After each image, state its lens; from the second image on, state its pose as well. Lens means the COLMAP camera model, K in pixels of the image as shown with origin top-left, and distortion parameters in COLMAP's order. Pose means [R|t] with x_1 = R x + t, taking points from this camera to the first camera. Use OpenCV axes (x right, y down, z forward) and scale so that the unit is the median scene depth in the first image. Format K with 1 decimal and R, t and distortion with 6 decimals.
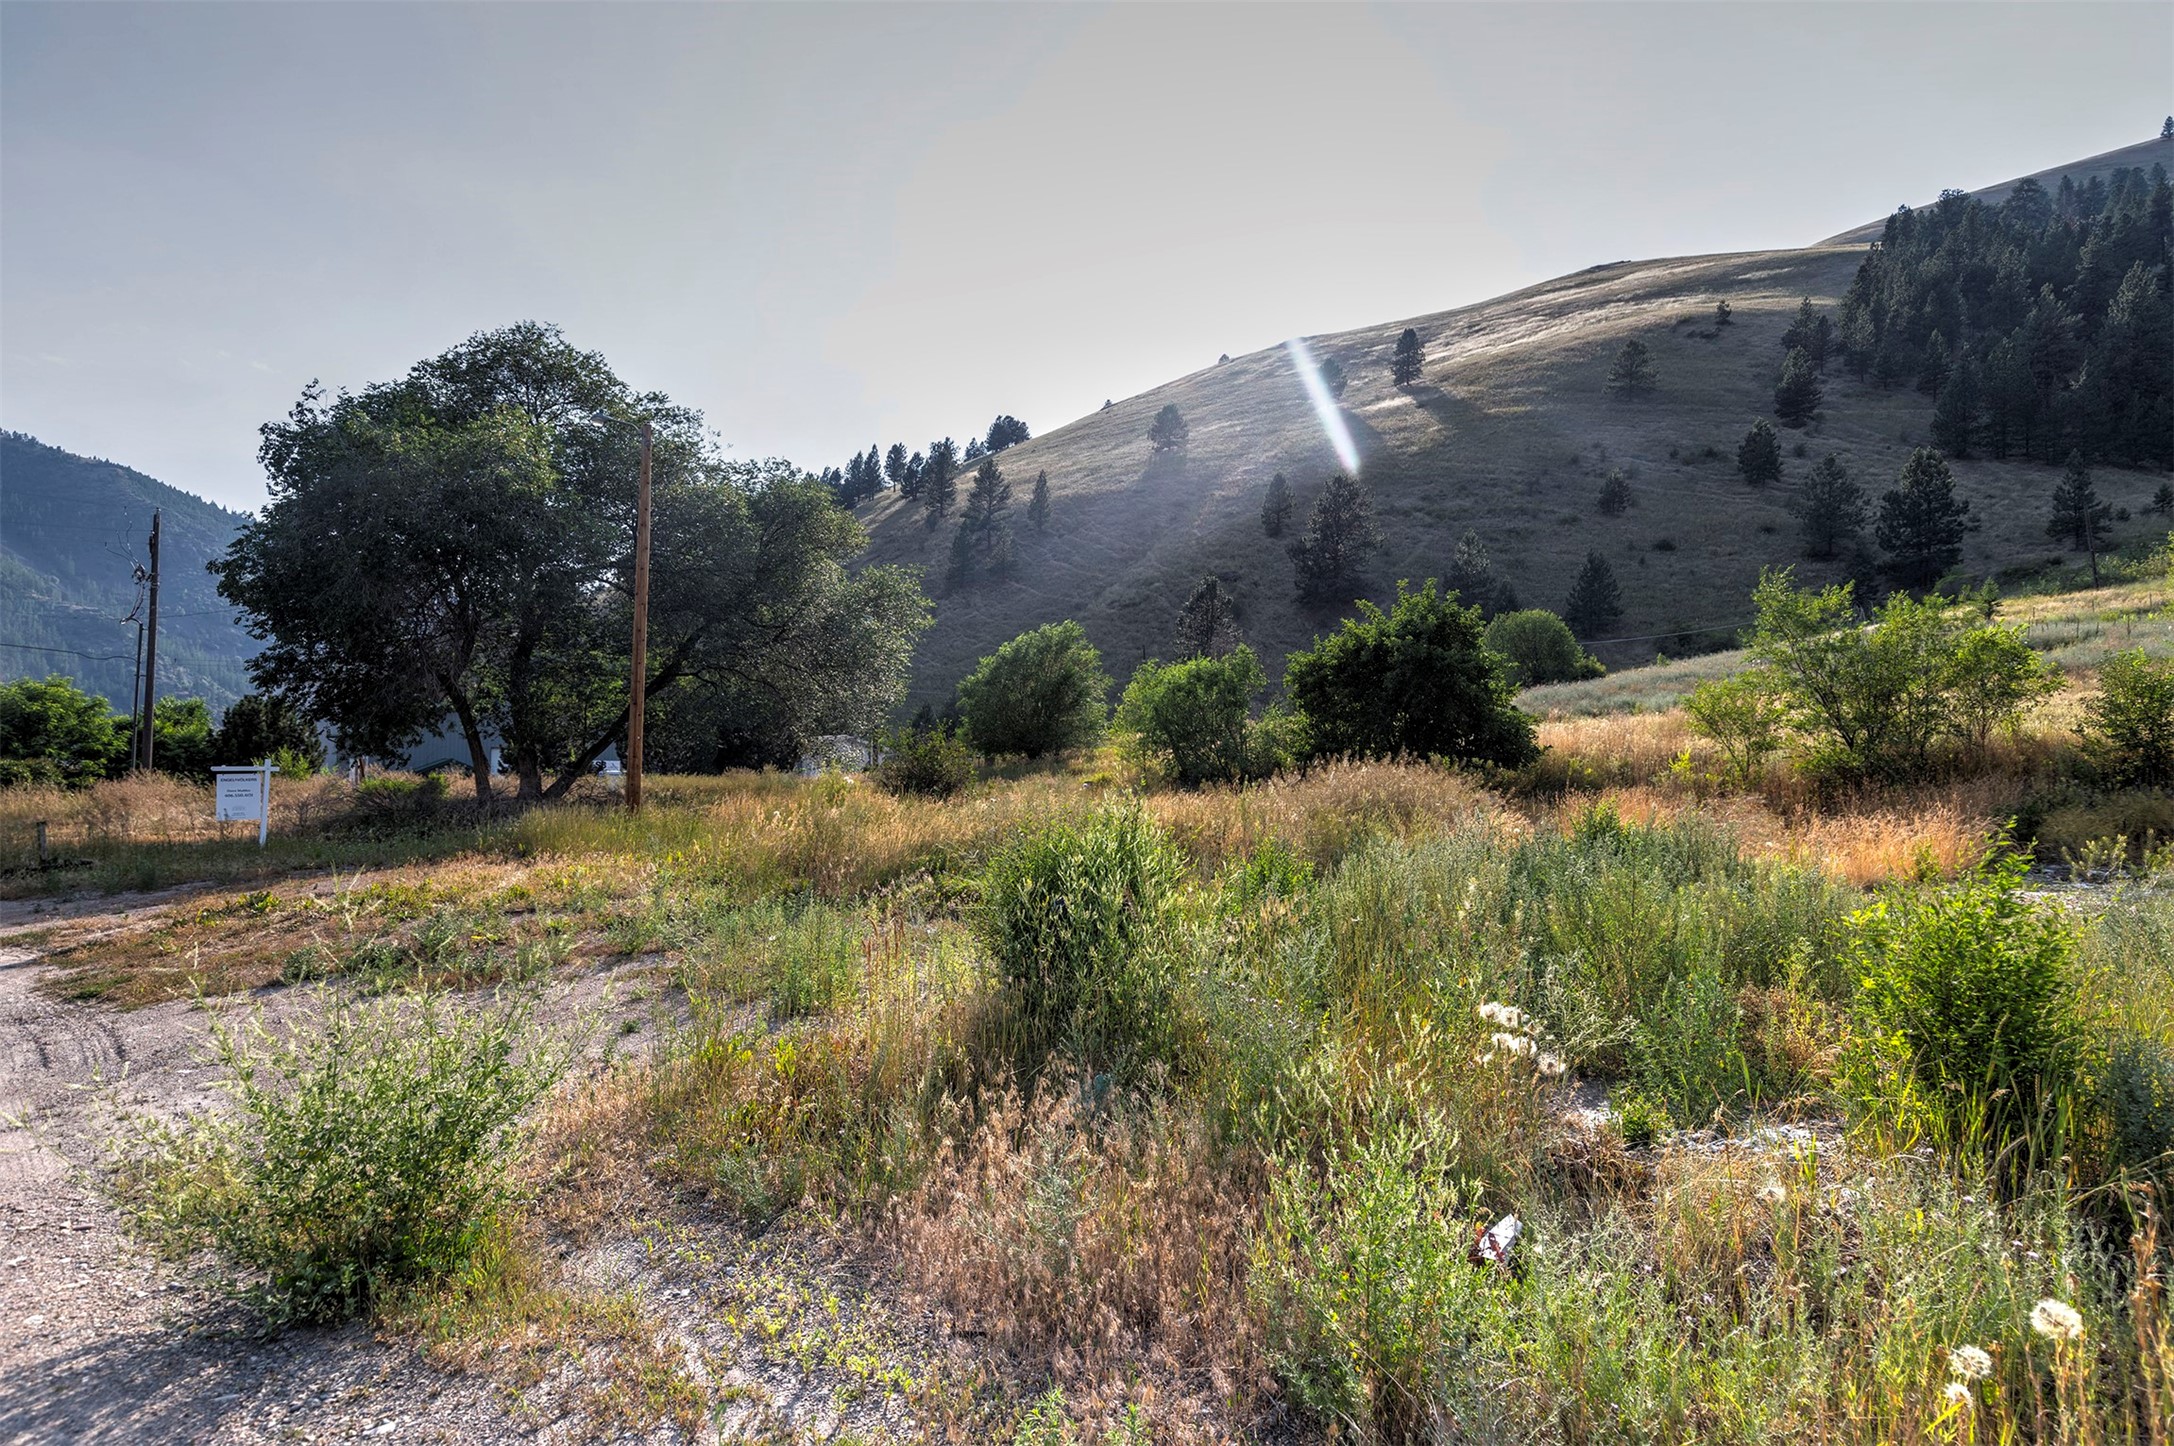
lens RADIAL K [[1196.6, 0, 1096.9], [0, 1196.6, 733.9], [0, 0, 1]] dist [-0.004206, -0.000470]
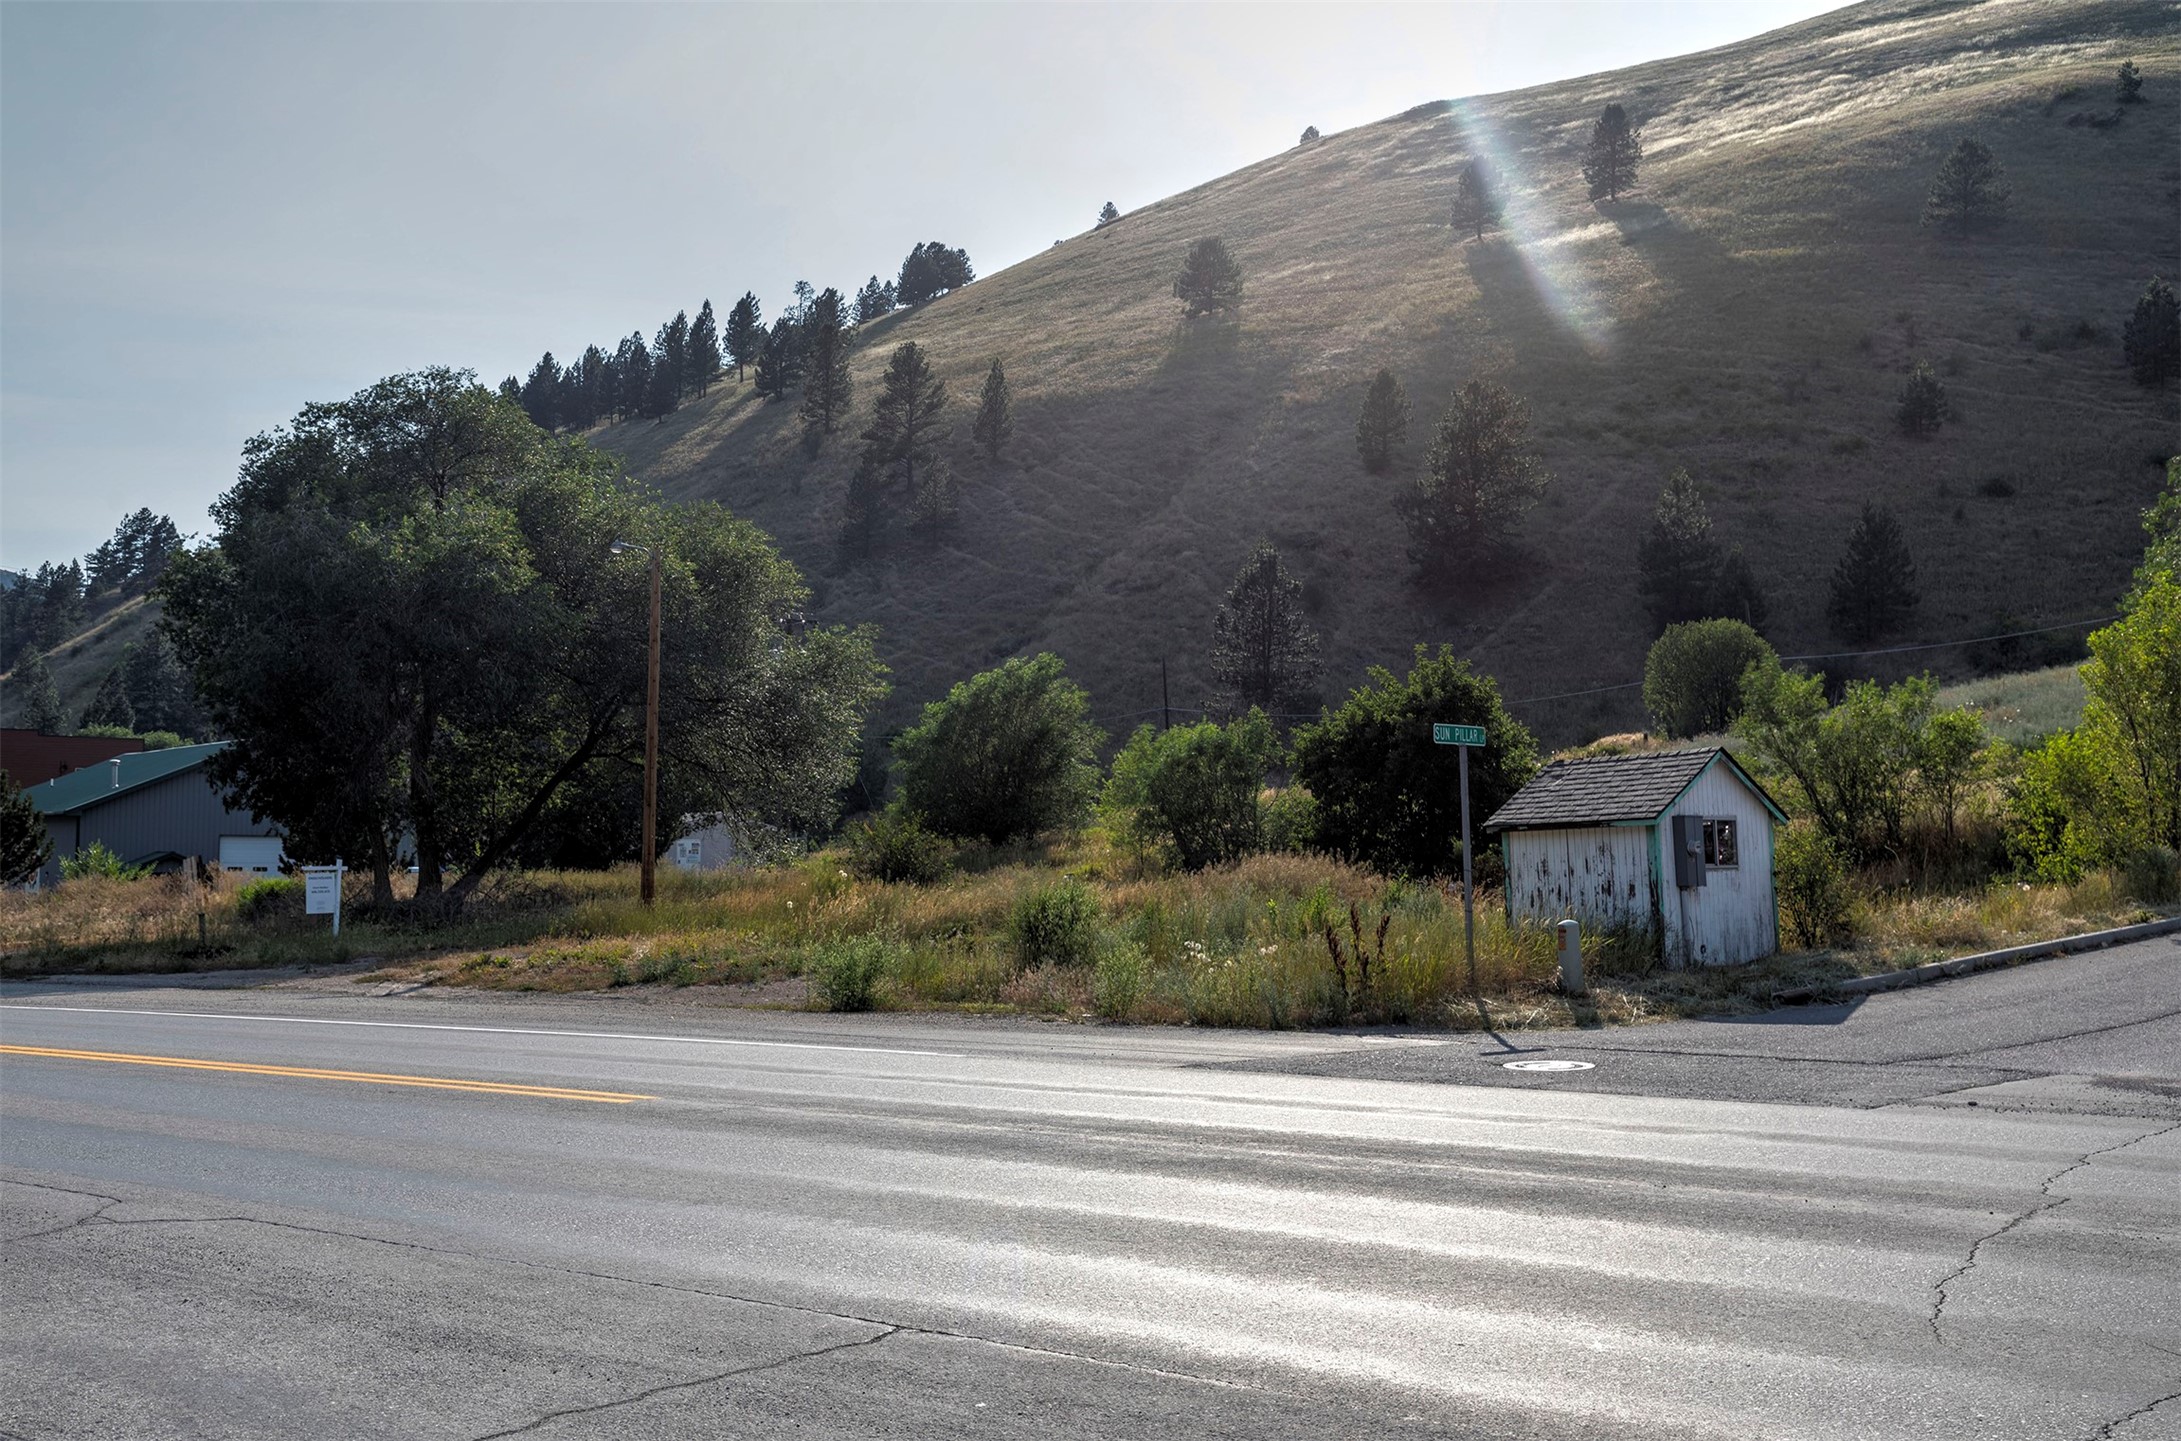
lens RADIAL K [[2272.3, 0, 1091.2], [0, 2272.3, 712.3], [0, 0, 1]] dist [-0.007023, 0.000000]
pose [[0.999941, -0.010532, -0.002712, 0.003478], [0.010437, 0.999400, -0.033024, -0.005726], [0.003058, 0.032994, 0.999451, -0.164887]]
